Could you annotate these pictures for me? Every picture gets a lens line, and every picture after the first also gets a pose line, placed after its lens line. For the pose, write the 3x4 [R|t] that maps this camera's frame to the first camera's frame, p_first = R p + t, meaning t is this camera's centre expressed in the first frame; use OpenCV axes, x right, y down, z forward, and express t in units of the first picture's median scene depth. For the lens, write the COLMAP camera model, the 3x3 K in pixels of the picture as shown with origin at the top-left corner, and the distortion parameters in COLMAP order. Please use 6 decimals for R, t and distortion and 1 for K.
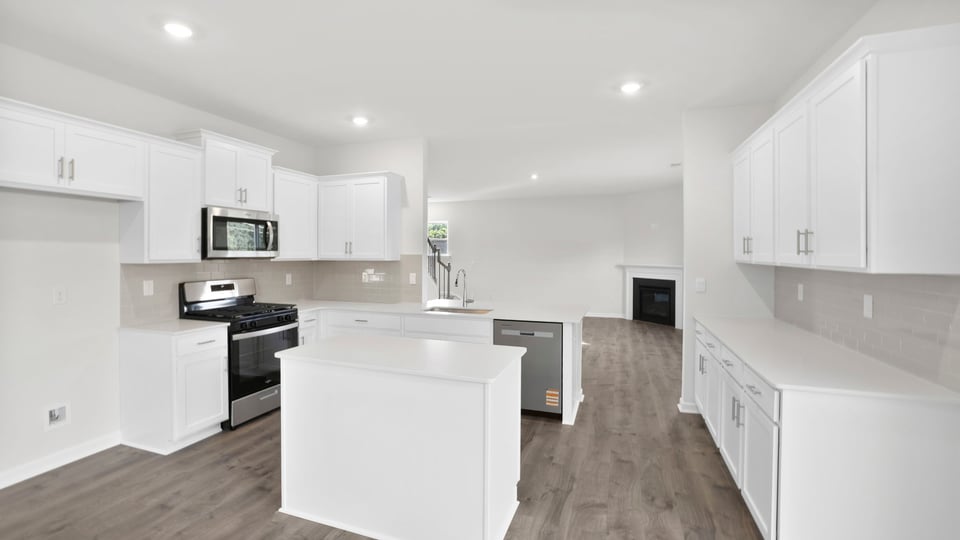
lens RADIAL K [[422.6, 0, 474.7], [0, 422.6, 262.9], [0, 0, 1]] dist [-0.021313, -0.000022]
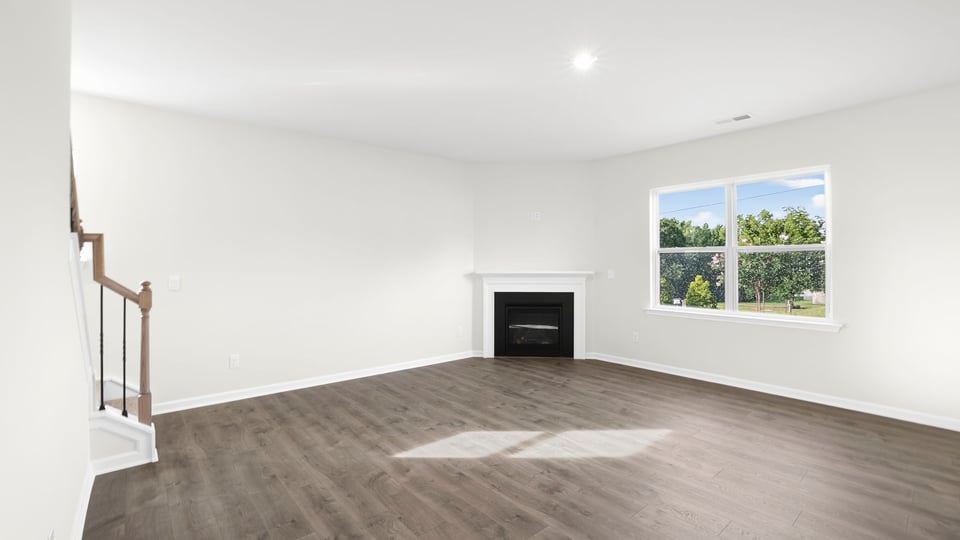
lens RADIAL K [[422.6, 0, 474.7], [0, 422.6, 262.9], [0, 0, 1]] dist [-0.021313, -0.000022]
pose [[0.512980, -0.004059, 0.858391, -0.229266], [0.020555, 0.999760, -0.007556, -0.007029], [-0.858154, 0.021521, 0.512941, 0.772888]]
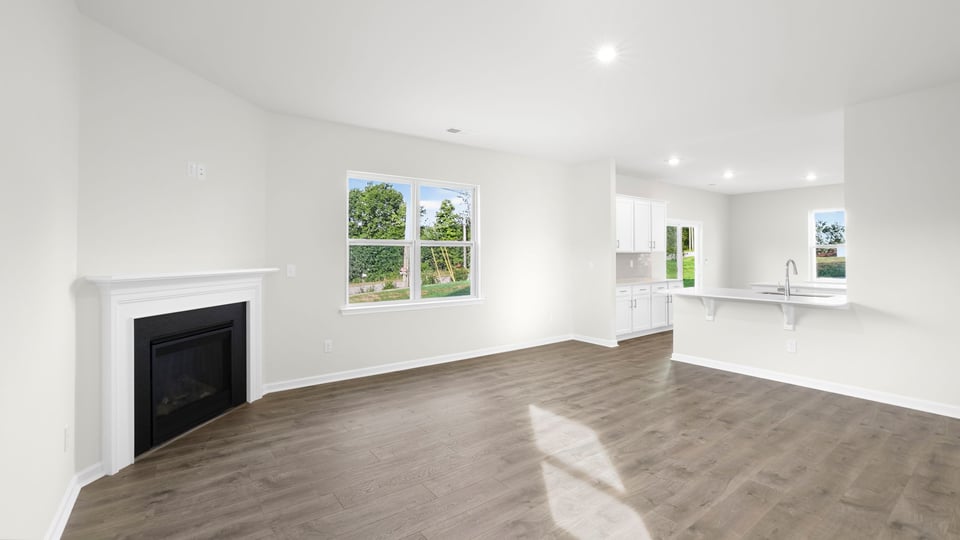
lens RADIAL K [[412.2, 0, 480.5], [0, 412.2, 253.9], [0, 0, 1]] dist [-0.056760, 0.023569]
pose [[-0.812176, 0.003155, 0.583404, 0.010412], [0.014768, 0.999776, 0.015152, -0.013927], [-0.583226, 0.020922, -0.812041, 1.220227]]
